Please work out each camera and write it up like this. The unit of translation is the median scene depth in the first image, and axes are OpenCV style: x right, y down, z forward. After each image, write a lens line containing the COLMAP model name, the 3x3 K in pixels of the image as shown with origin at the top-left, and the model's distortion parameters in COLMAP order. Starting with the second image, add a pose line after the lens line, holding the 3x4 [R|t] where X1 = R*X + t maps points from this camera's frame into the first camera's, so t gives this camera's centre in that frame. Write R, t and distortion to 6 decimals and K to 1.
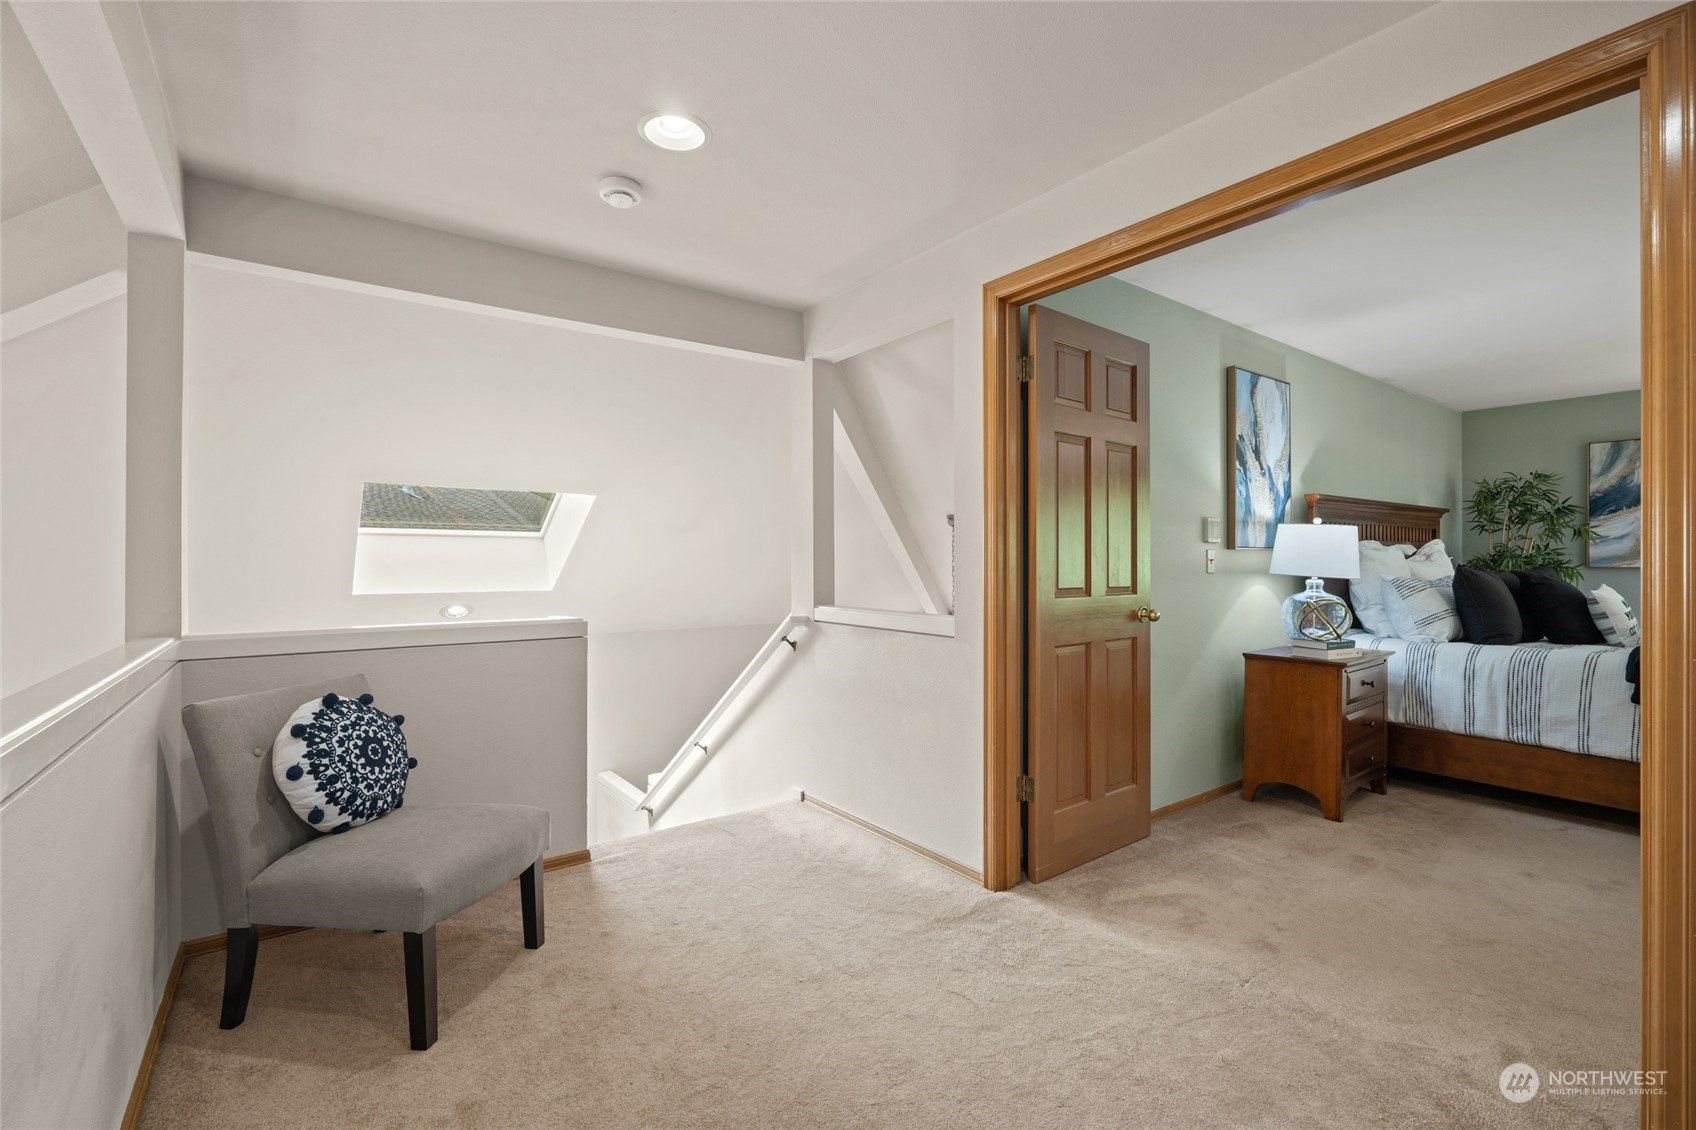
lens RADIAL K [[744.8, 0, 841.6], [0, 744.8, 559.9], [0, 0, 1]] dist [-0.005223, -0.000750]
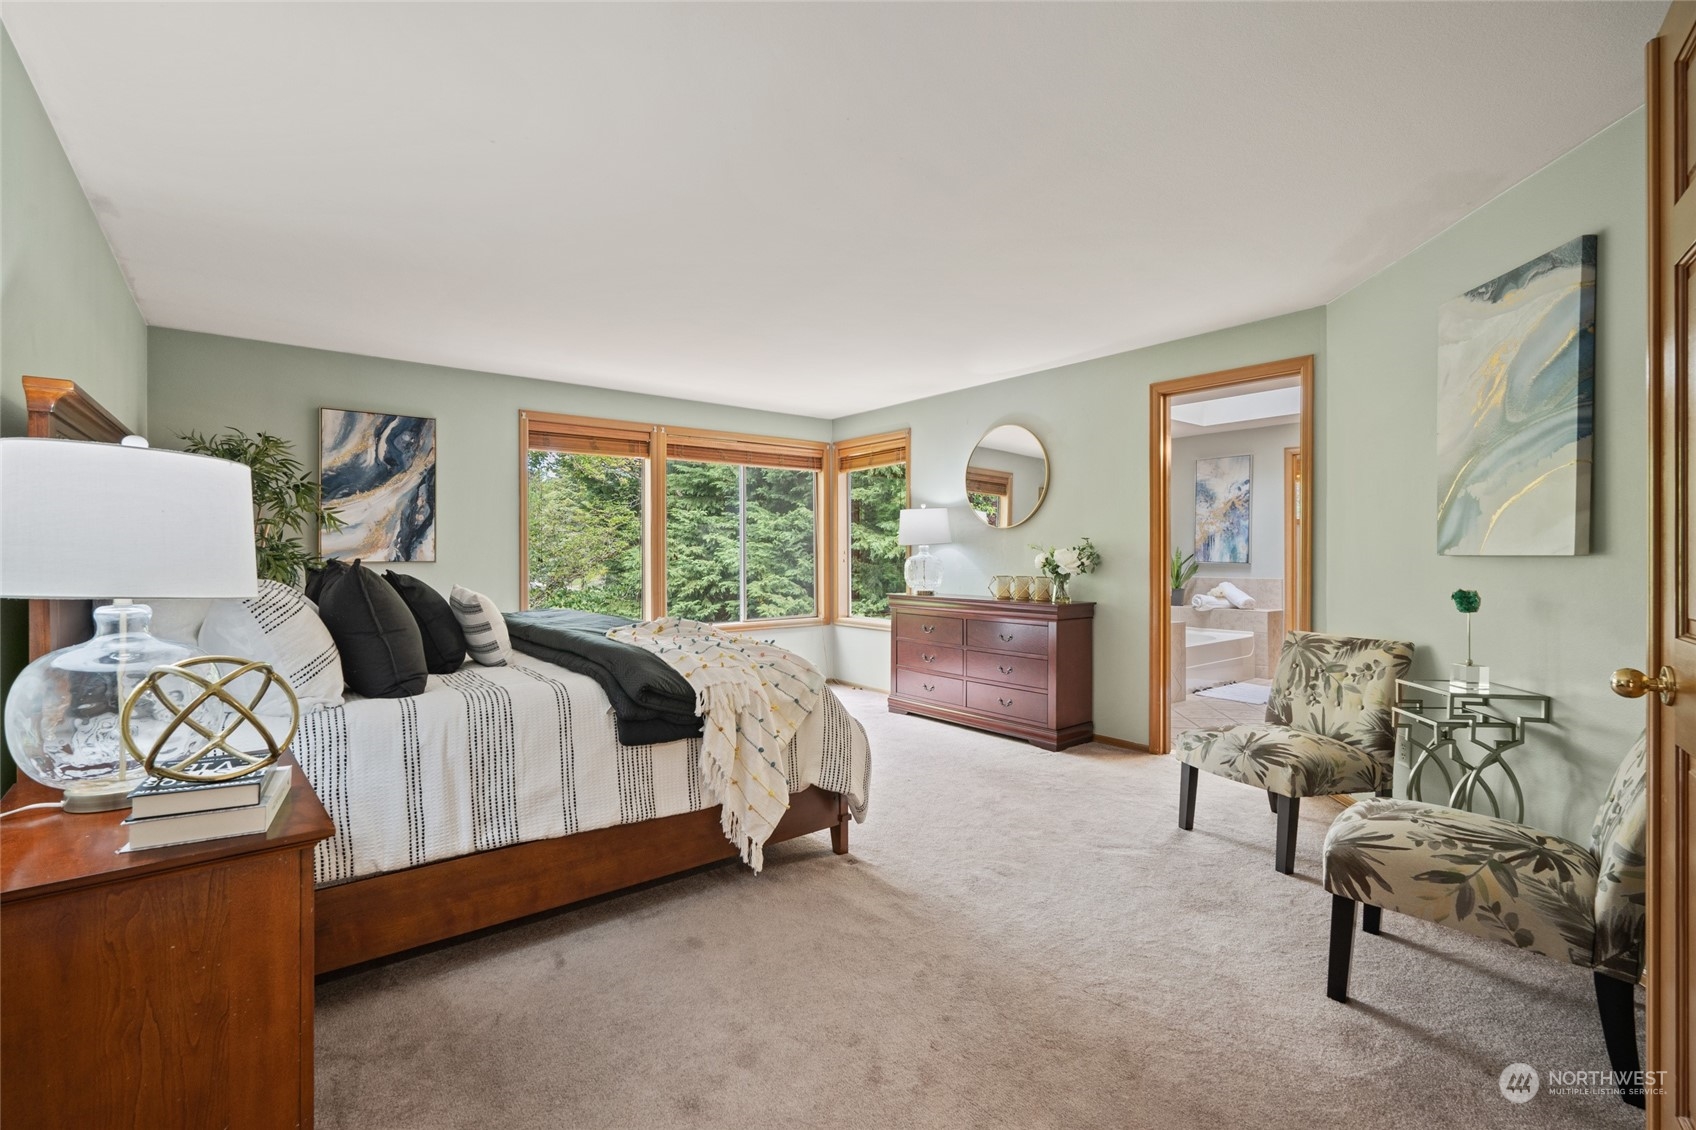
lens RADIAL K [[744.8, 0, 848.5], [0, 744.8, 553.9], [0, 0, 1]] dist [-0.005223, -0.000750]
pose [[-0.044357, 0.000634, 0.999016, 0.258588], [0.000164, 1.000000, -0.000627, 0.001478], [-0.999016, 0.000136, -0.044358, 0.660066]]
